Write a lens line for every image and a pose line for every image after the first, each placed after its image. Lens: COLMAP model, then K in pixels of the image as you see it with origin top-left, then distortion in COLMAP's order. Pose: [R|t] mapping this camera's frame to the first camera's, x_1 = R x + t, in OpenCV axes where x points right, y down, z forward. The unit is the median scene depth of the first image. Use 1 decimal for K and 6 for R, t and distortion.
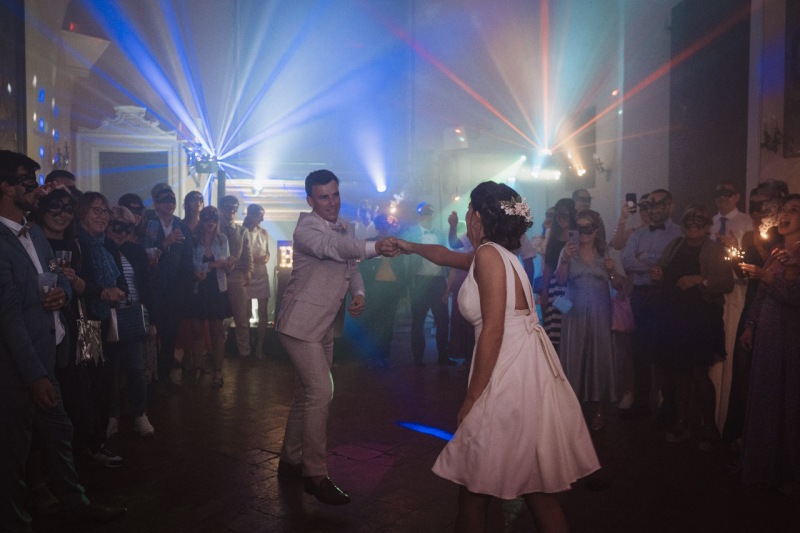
lens RADIAL K [[699.0, 0, 383.4], [0, 699.0, 256.2], [0, 0, 1]] dist [-0.041694, 0.008820]
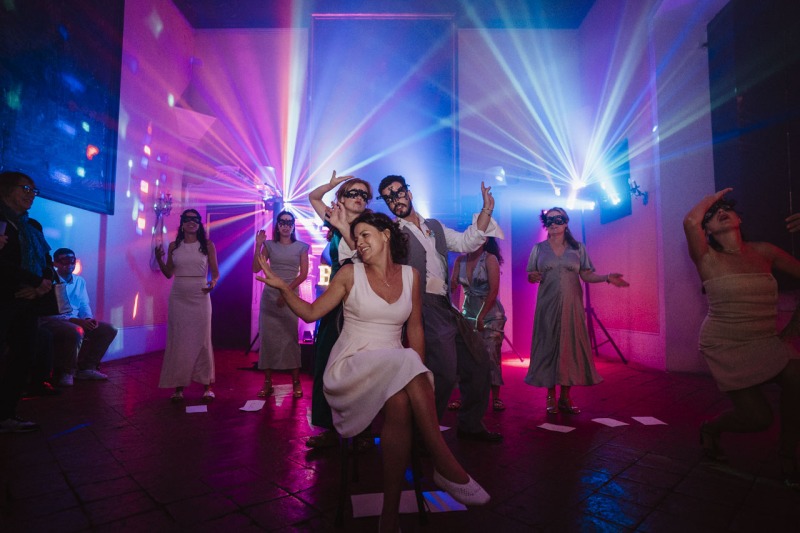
lens RADIAL K [[453.6, 0, 396.2], [0, 453.6, 263.3], [0, 0, 1]] dist [-0.028461, 0.018196]
pose [[0.984436, -0.015297, -0.175076, 0.079079], [-0.004718, 0.993545, -0.113337, 0.051888], [0.175679, 0.112399, 0.978010, 0.303898]]
